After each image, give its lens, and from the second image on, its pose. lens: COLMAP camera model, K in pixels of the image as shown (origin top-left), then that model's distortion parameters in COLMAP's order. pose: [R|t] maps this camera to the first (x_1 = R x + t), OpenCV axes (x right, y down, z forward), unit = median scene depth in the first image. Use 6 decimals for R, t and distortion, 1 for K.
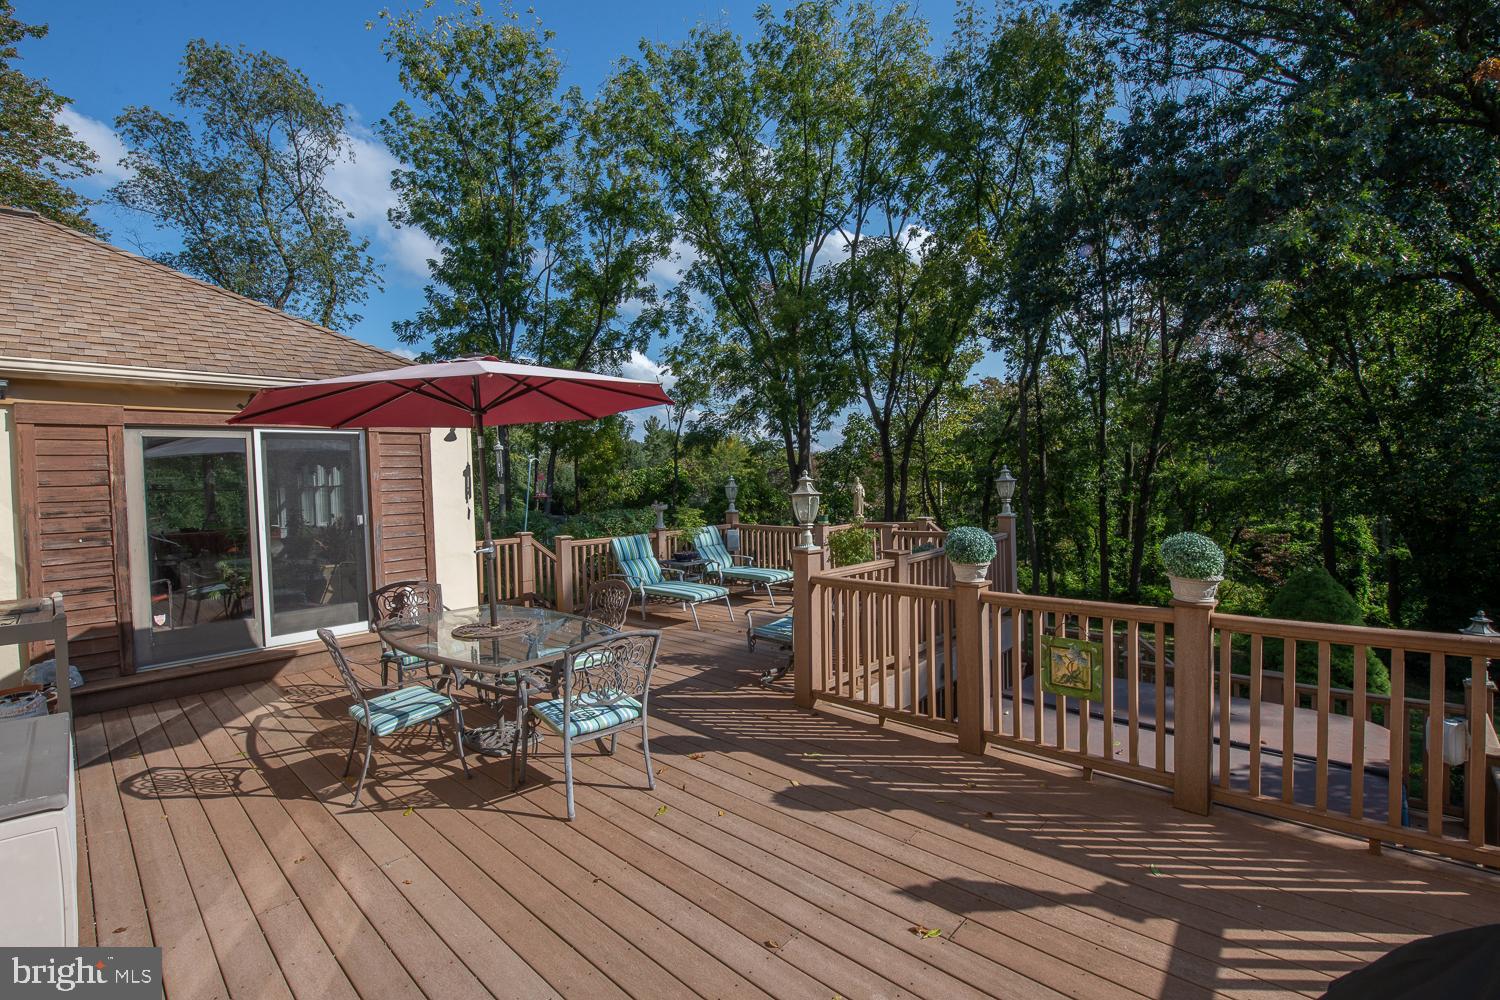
lens RADIAL K [[681.3, 0, 758.1], [0, 681.3, 497.0], [0, 0, 1]] dist [-0.012131, -0.002529]
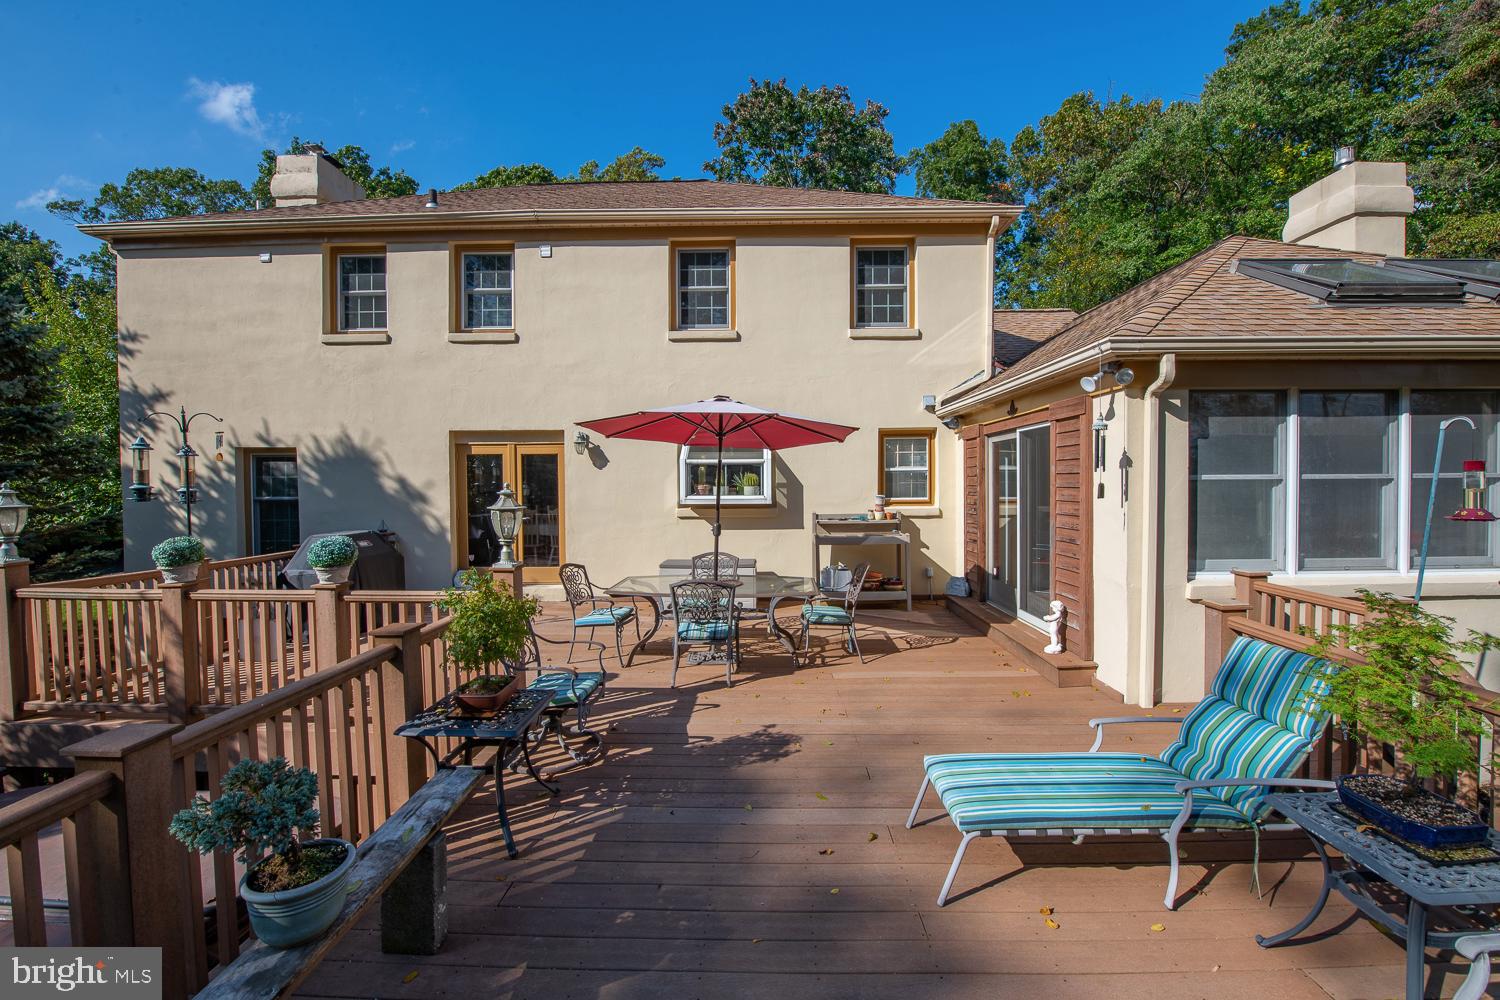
lens RADIAL K [[597.0, 0, 753.5], [0, 597.0, 497.0], [0, 0, 1]] dist [-0.021244, -0.000352]
pose [[-0.739416, 0.048697, -0.671485, 0.348677], [0.004647, 0.997726, 0.067239, -0.068834], [0.673232, 0.046597, -0.737961, 1.736372]]
